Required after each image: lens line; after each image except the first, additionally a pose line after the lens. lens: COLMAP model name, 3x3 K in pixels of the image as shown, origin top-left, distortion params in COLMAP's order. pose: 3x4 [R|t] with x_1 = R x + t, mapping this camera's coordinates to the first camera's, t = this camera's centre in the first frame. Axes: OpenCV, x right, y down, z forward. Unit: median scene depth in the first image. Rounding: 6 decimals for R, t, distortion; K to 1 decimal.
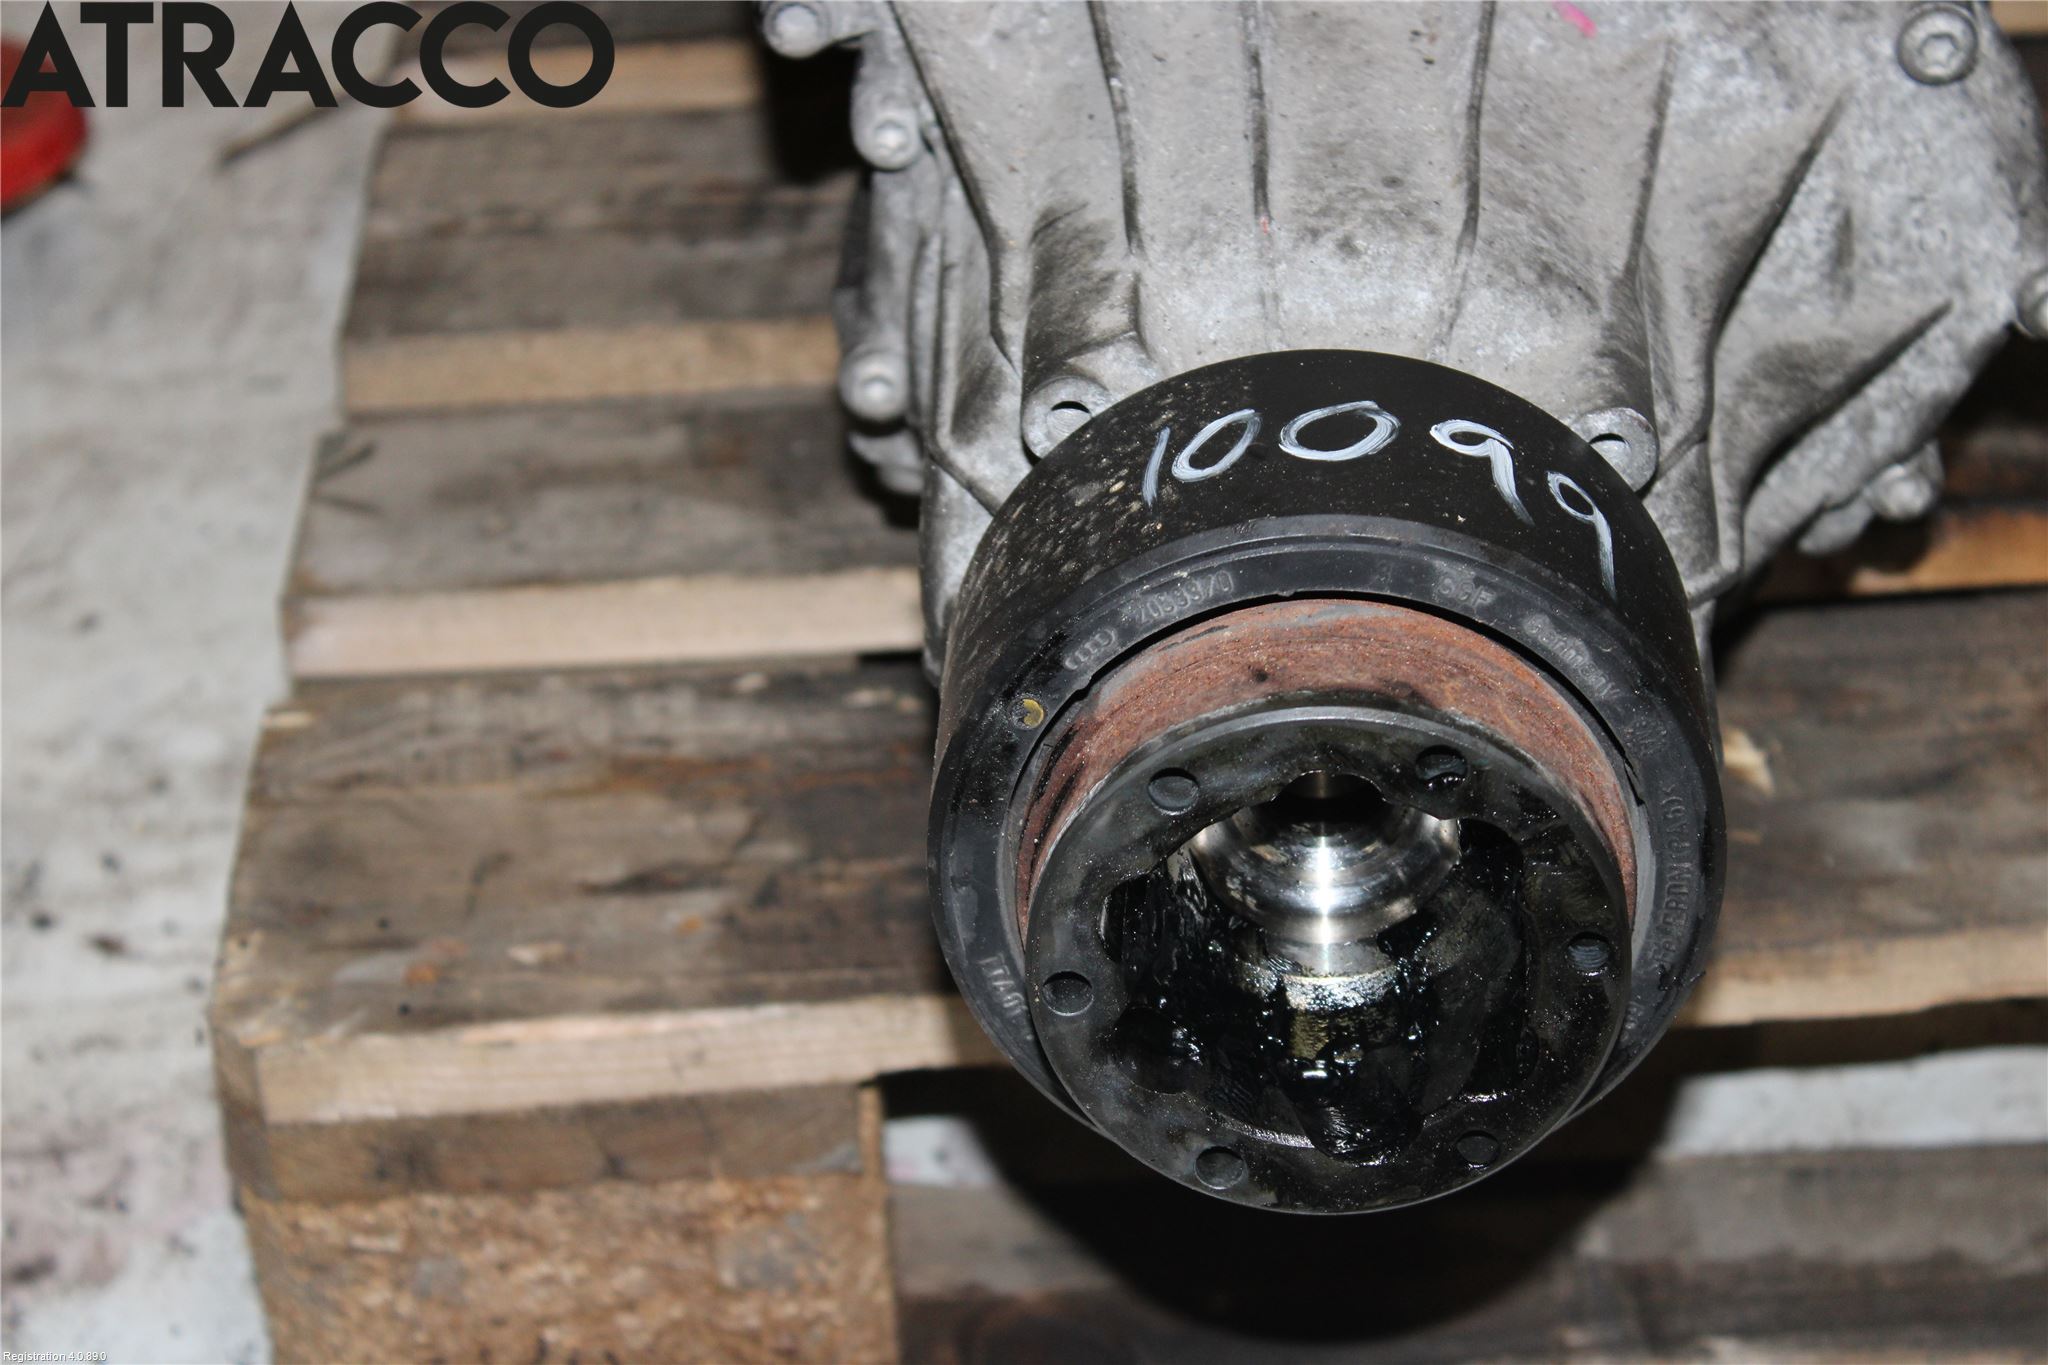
lens RADIAL K [[4990.2, 0, 1024.0], [0, 4990.2, 682.5], [0, 0, 1]] dist [0.028460, 0.786374]
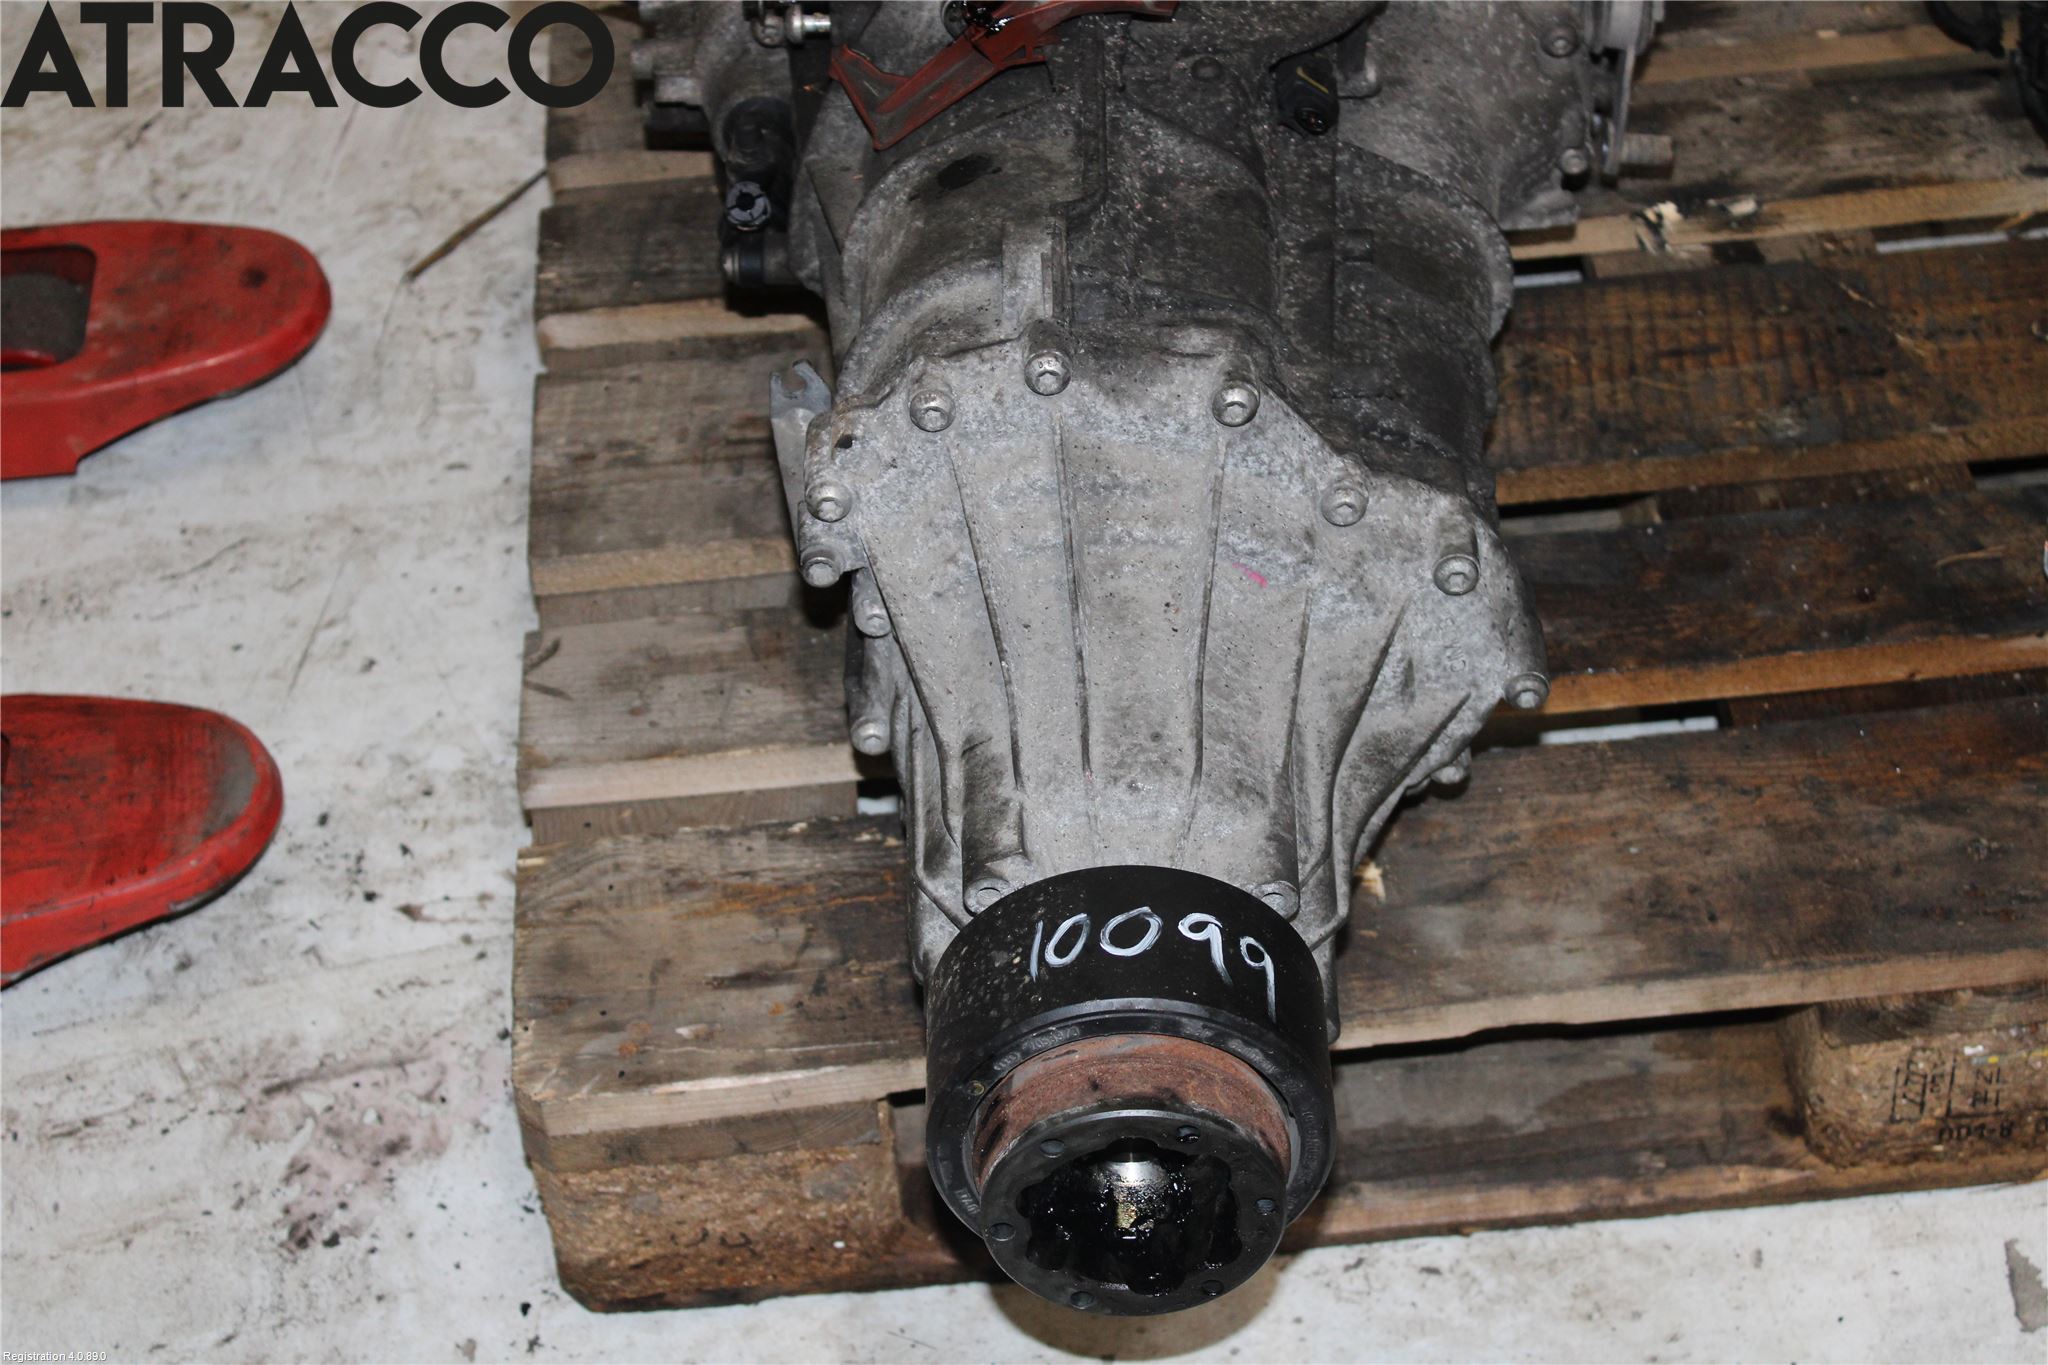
lens RADIAL K [[3952.4, 0, 1024.0], [0, 3952.4, 682.5], [0, 0, 1]] dist [0.019983, 0.197340]
pose [[0.998825, -0.042385, 0.023484, -0.007982], [0.037097, 0.980665, 0.192146, -0.357668], [-0.031174, -0.191049, 0.981085, -0.387266]]
